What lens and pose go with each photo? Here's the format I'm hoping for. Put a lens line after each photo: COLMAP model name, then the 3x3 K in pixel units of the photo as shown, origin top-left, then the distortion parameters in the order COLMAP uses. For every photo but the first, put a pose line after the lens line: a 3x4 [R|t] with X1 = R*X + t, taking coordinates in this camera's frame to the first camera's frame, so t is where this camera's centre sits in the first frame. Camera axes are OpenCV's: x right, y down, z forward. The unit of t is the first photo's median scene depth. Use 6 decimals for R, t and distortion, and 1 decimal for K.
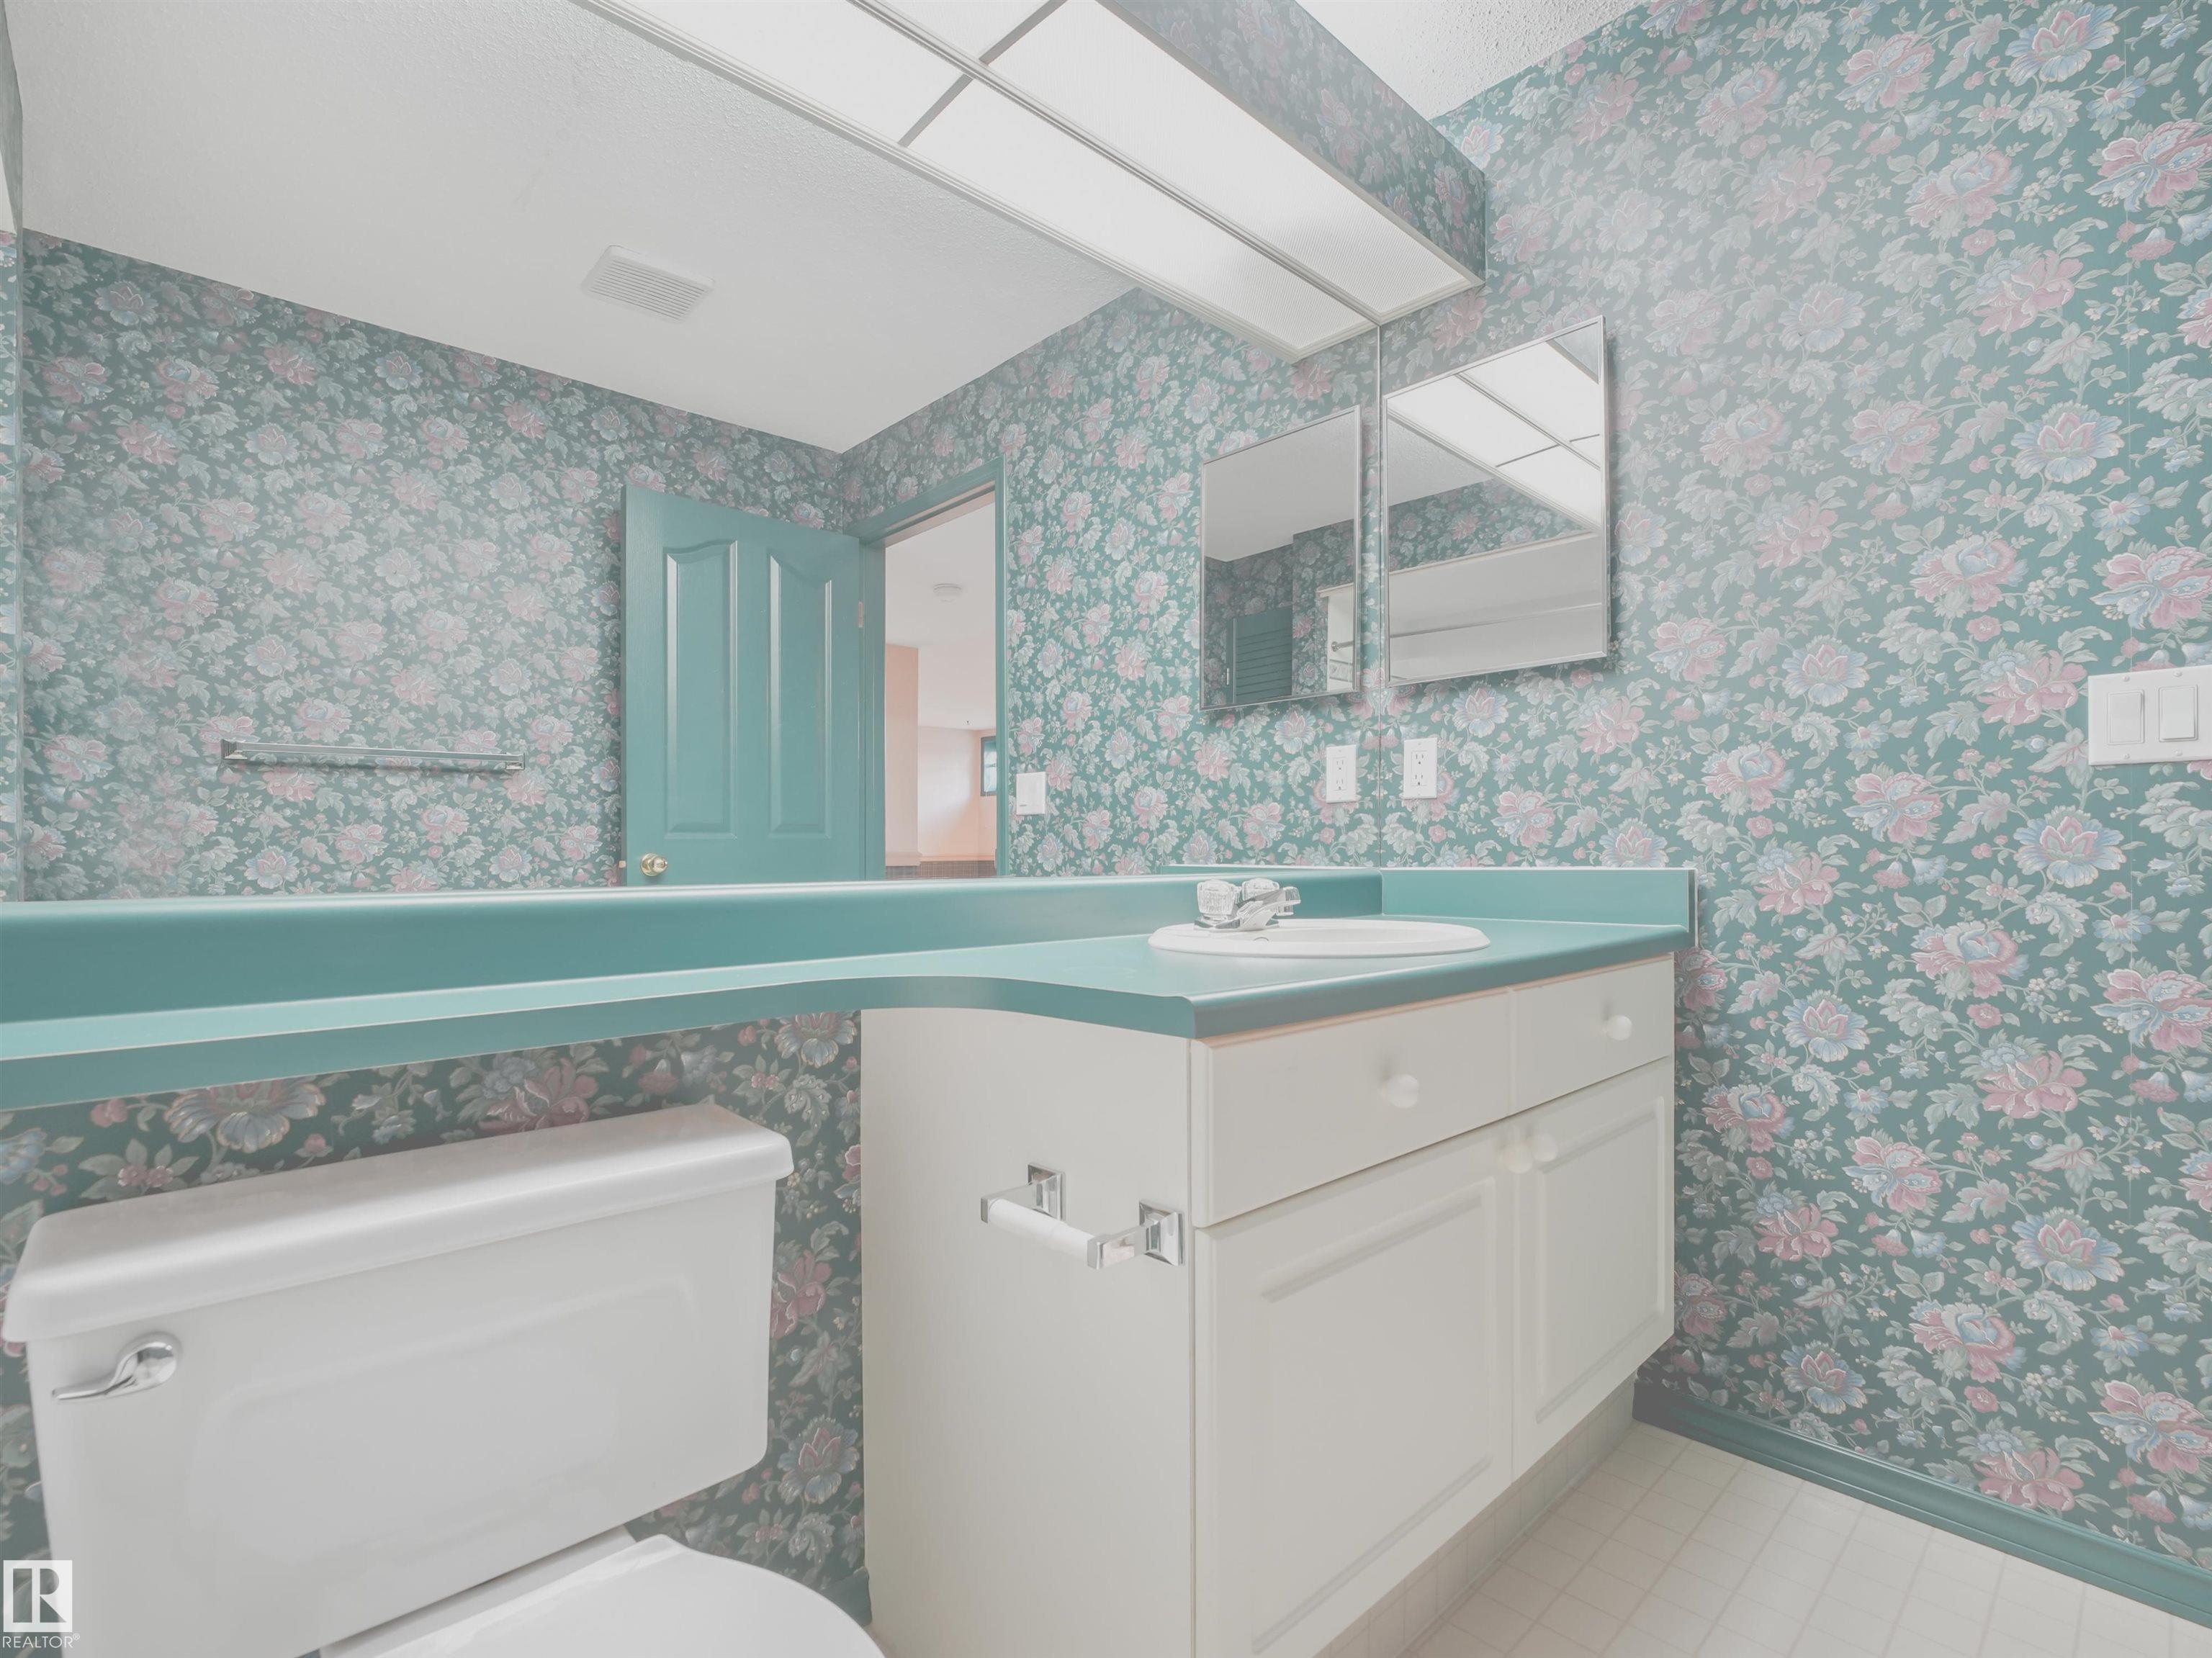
lens RADIAL K [[1070.9, 0, 1072.0], [0, 1070.9, 853.9], [0, 0, 1]] dist [-0.054025, 0.027044]
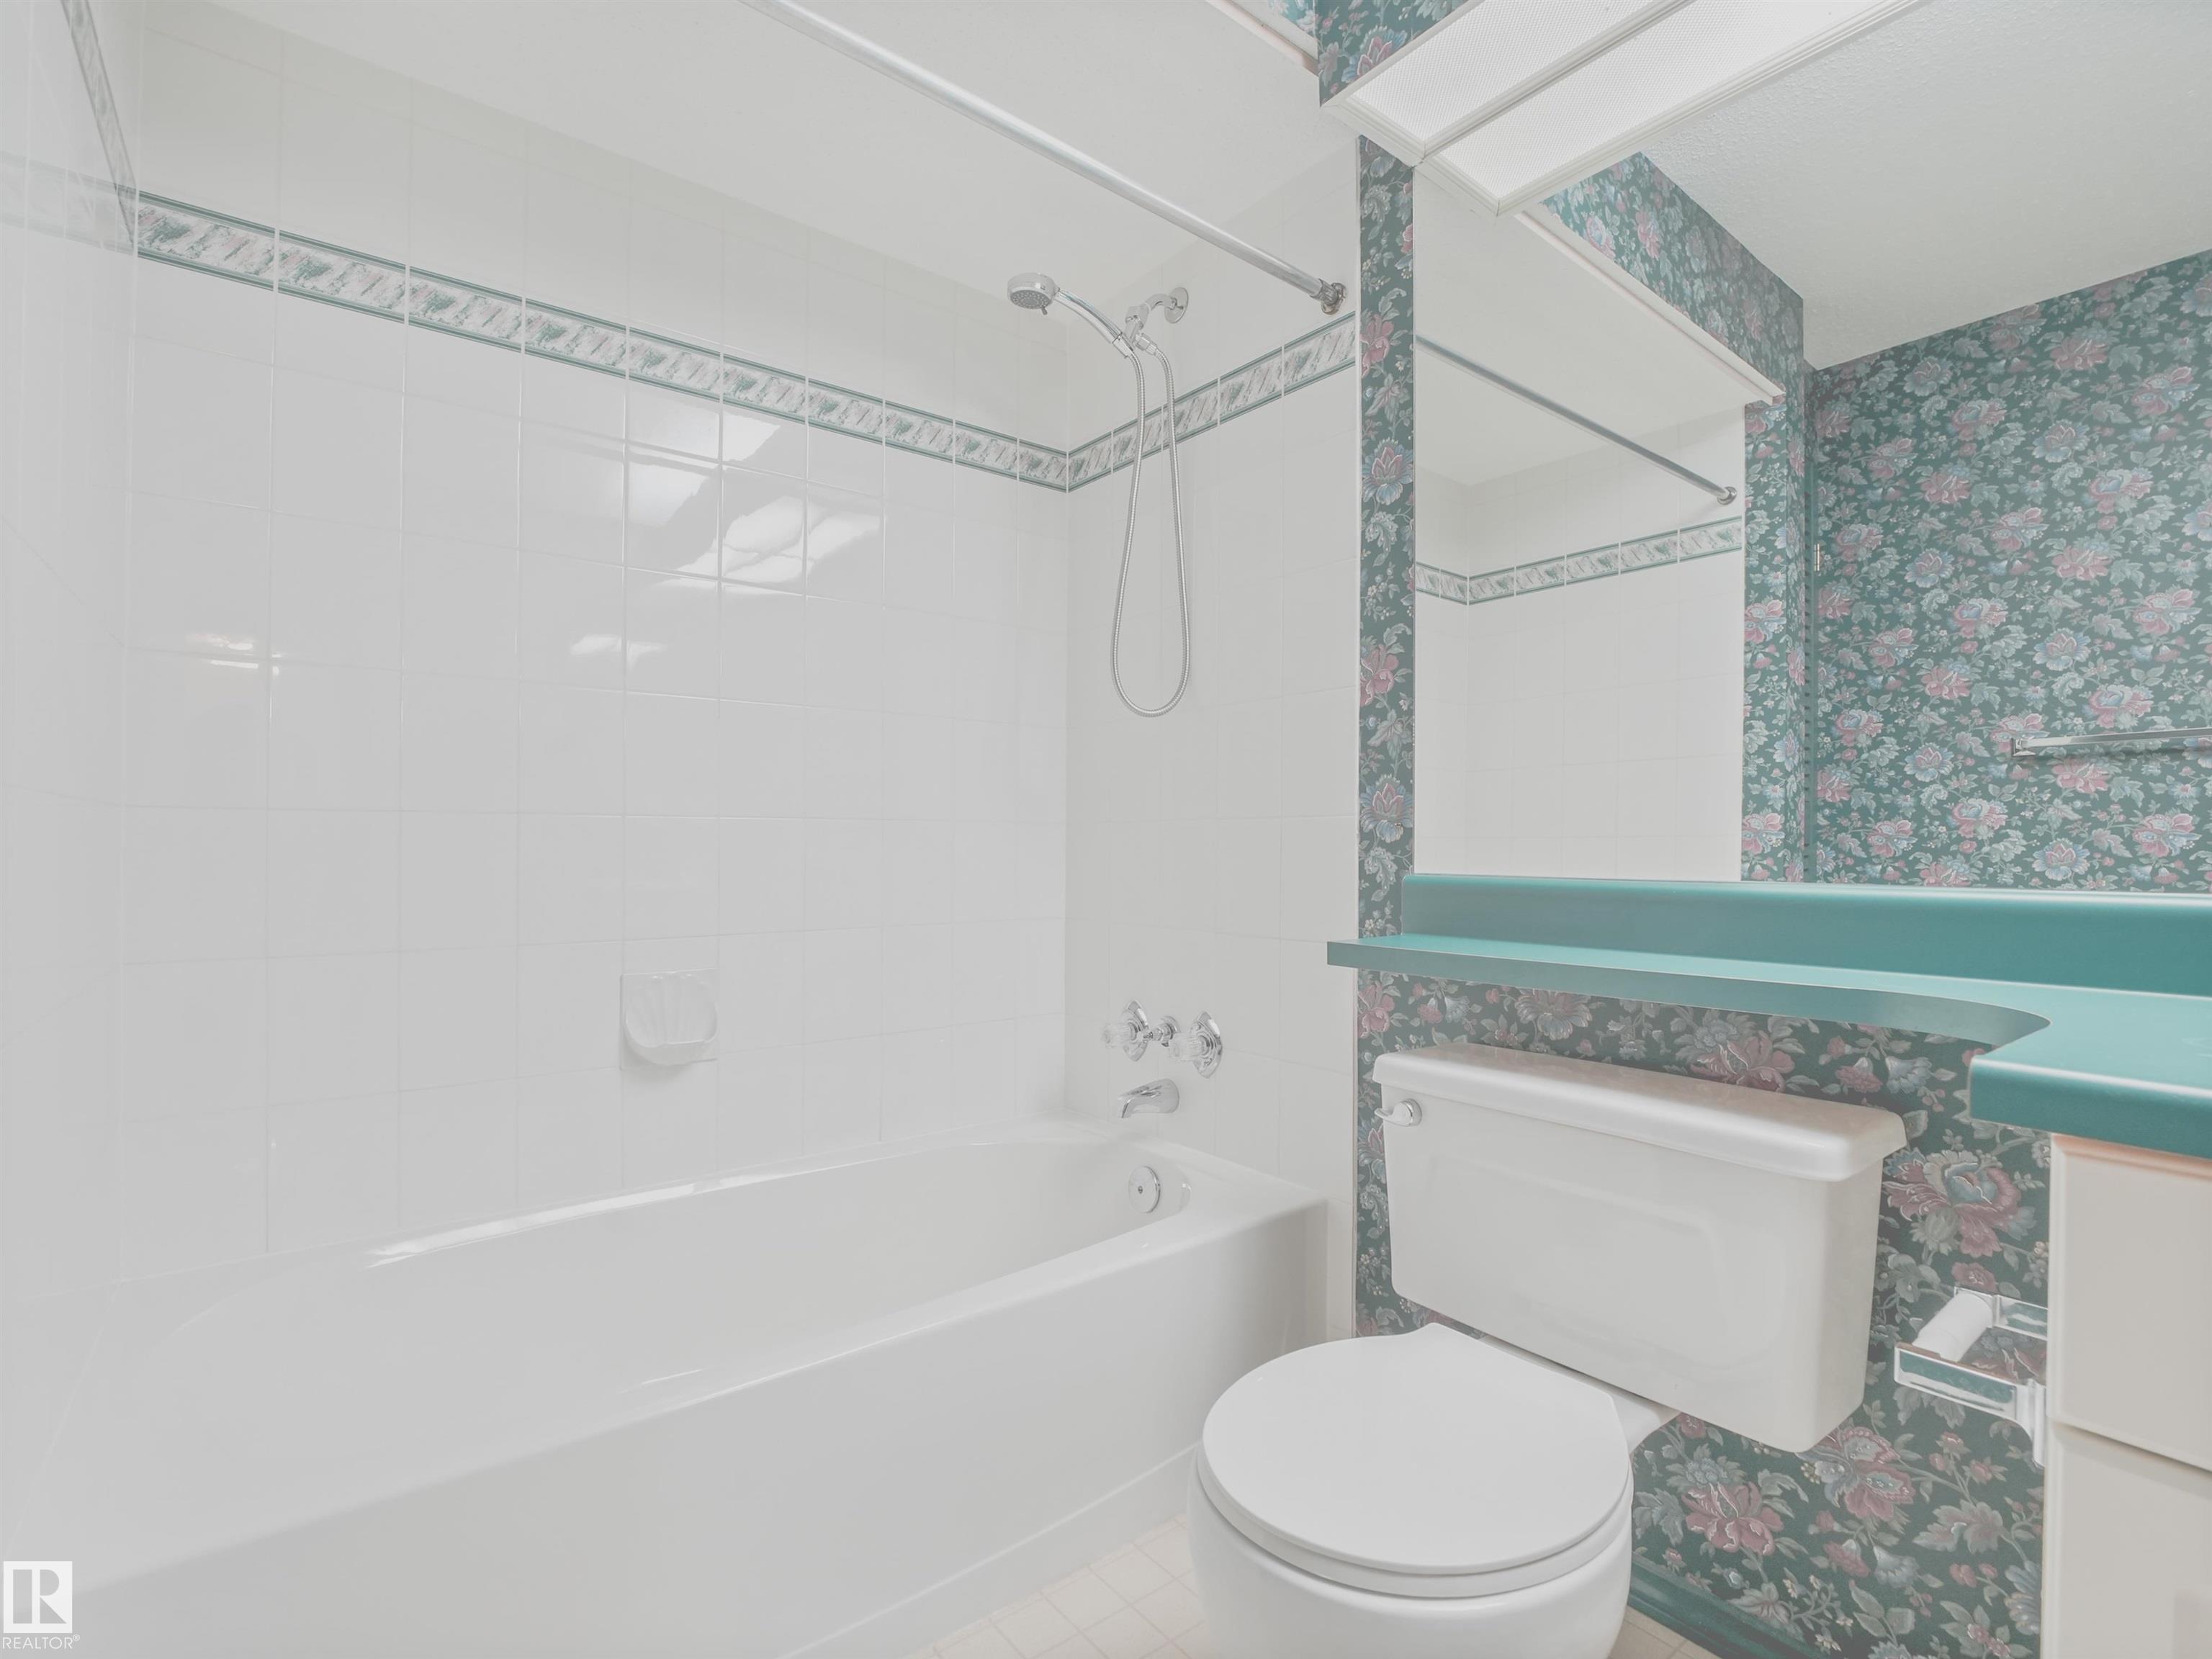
lens RADIAL K [[1019.1, 0, 1098.9], [0, 1019.1, 802.1], [0, 0, 1]] dist [0.009173, -0.017203]
pose [[-0.077850, -0.035774, -0.996323, 0.277457], [-0.002767, 0.999360, -0.035666, -0.005149], [0.996961, -0.000019, -0.077899, 0.151632]]
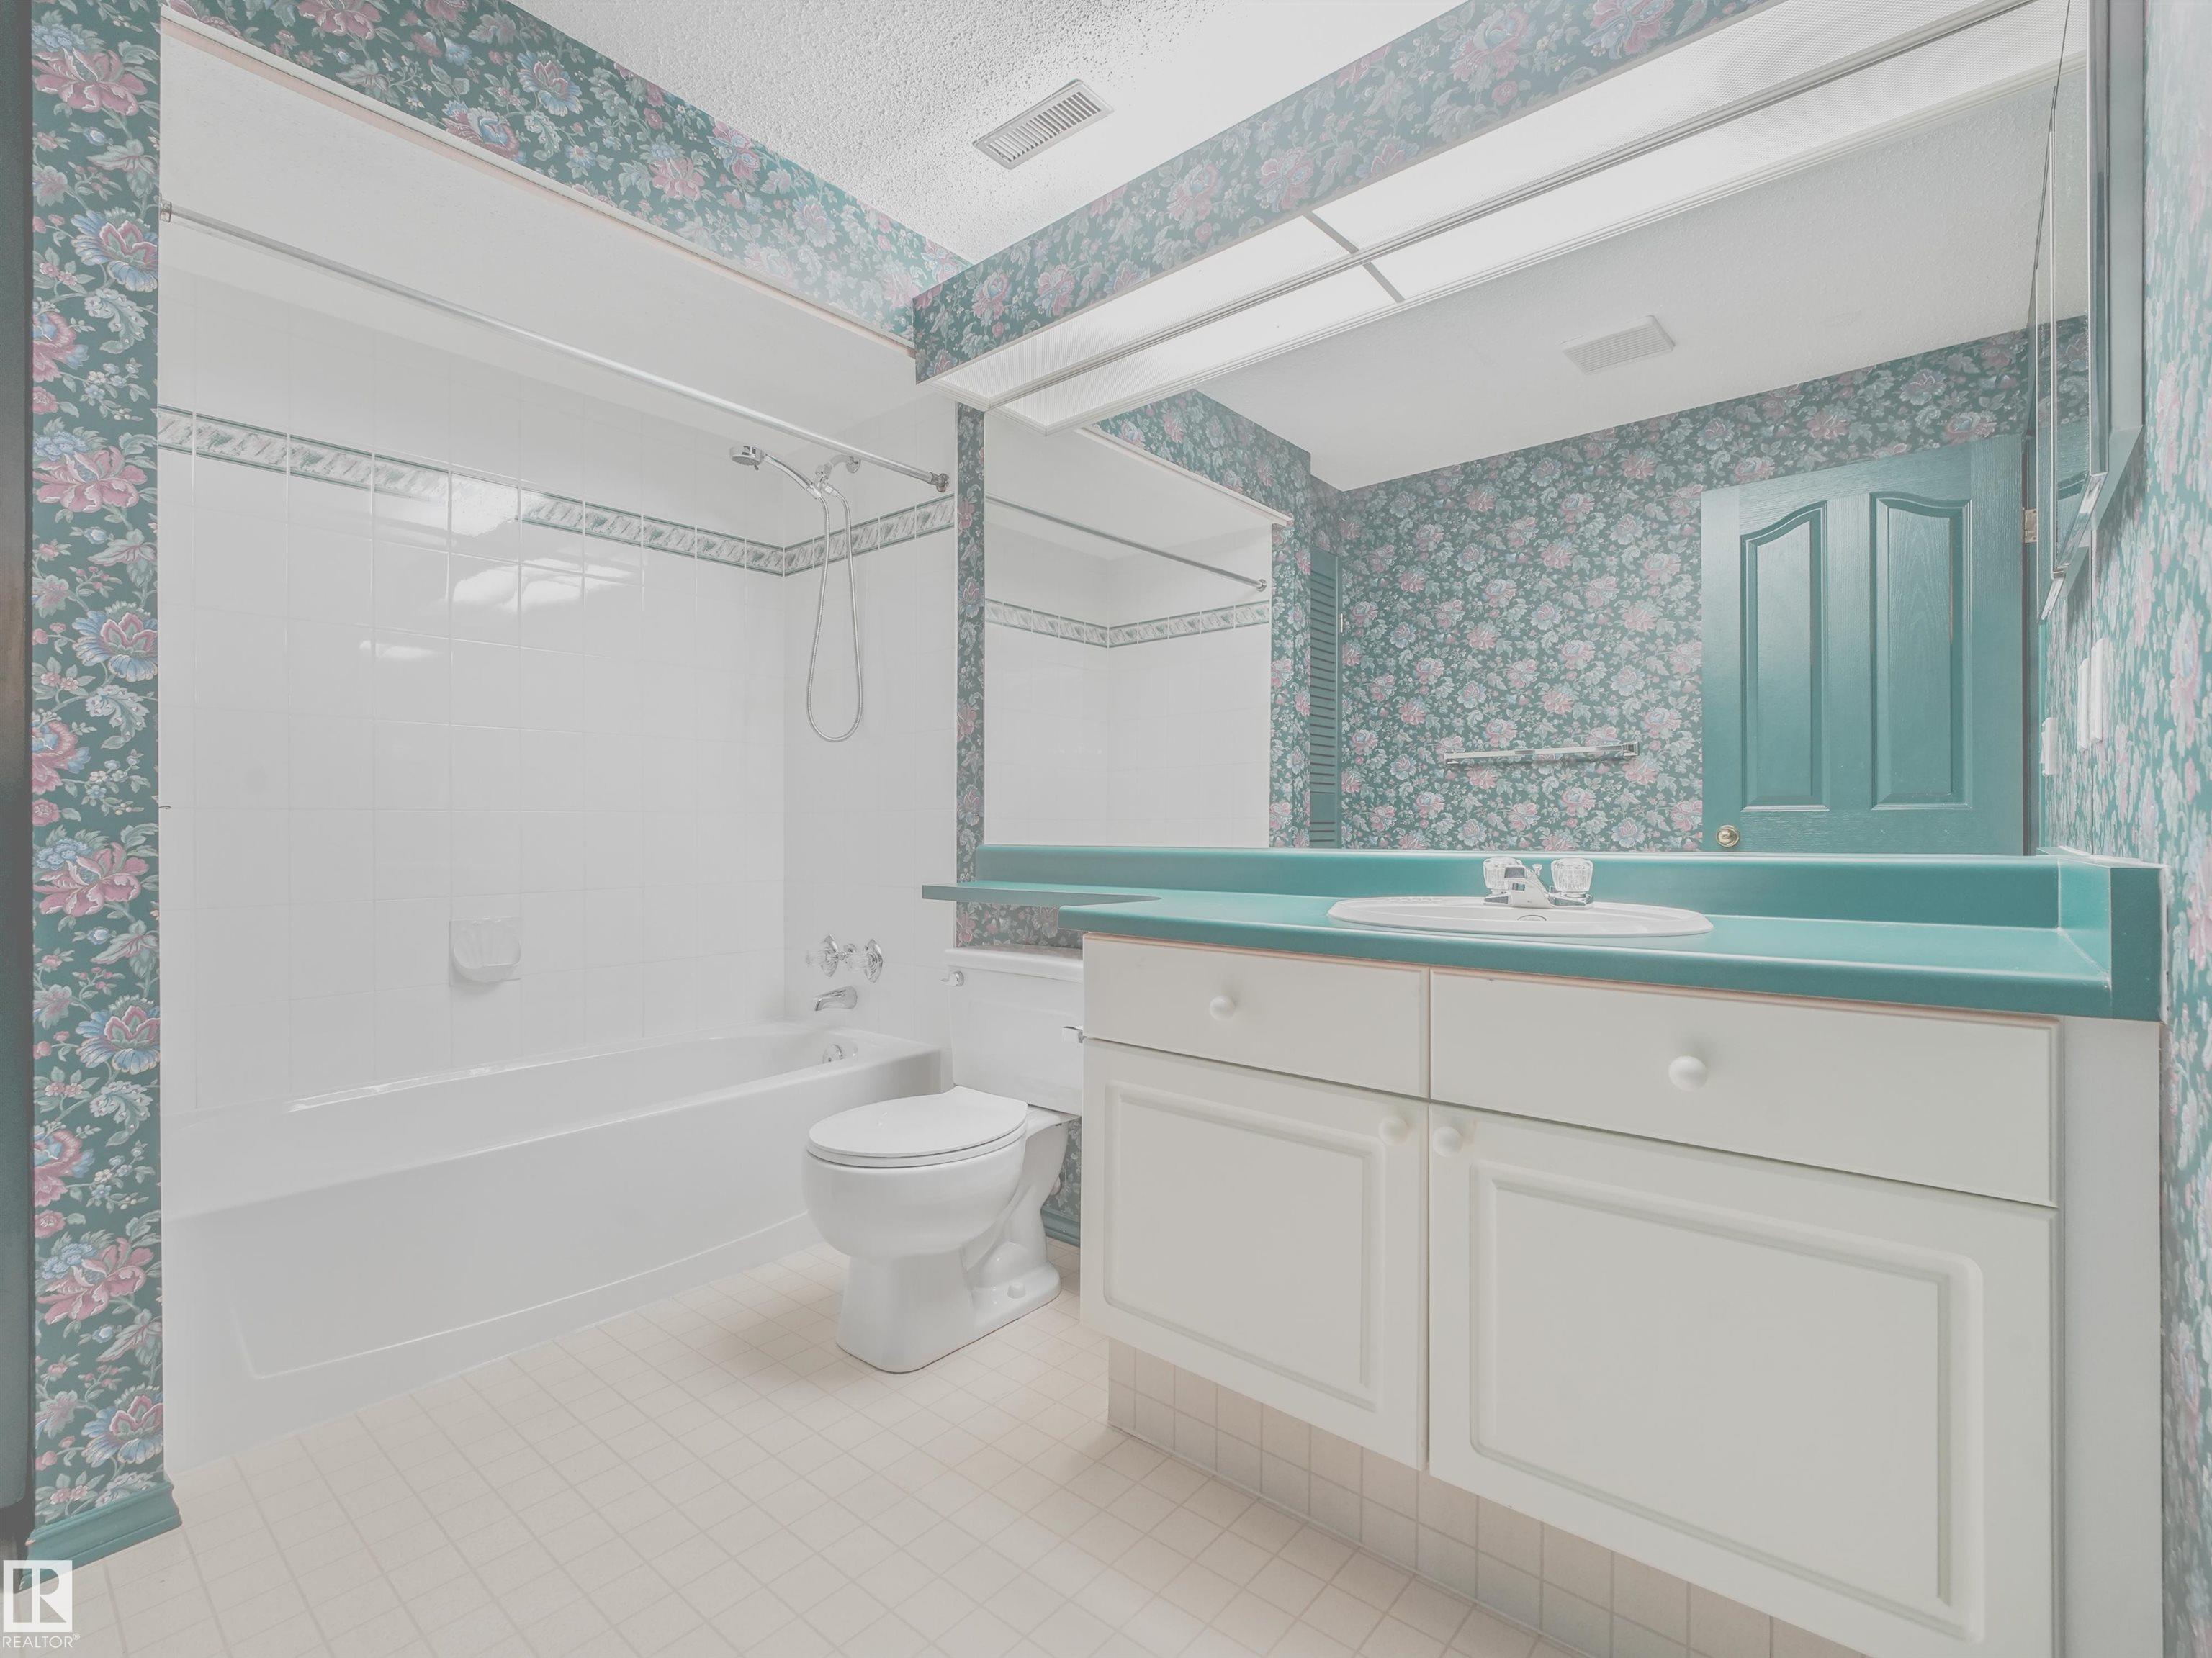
lens RADIAL K [[1019.0, 0, 1098.9], [0, 1019.0, 801.6], [0, 0, 1]] dist [0.009173, -0.017203]
pose [[0.115244, -0.013702, -0.993243, 0.653352], [0.001988, 0.999906, -0.013563, -0.013073], [0.993335, -0.000412, 0.115260, 0.283672]]
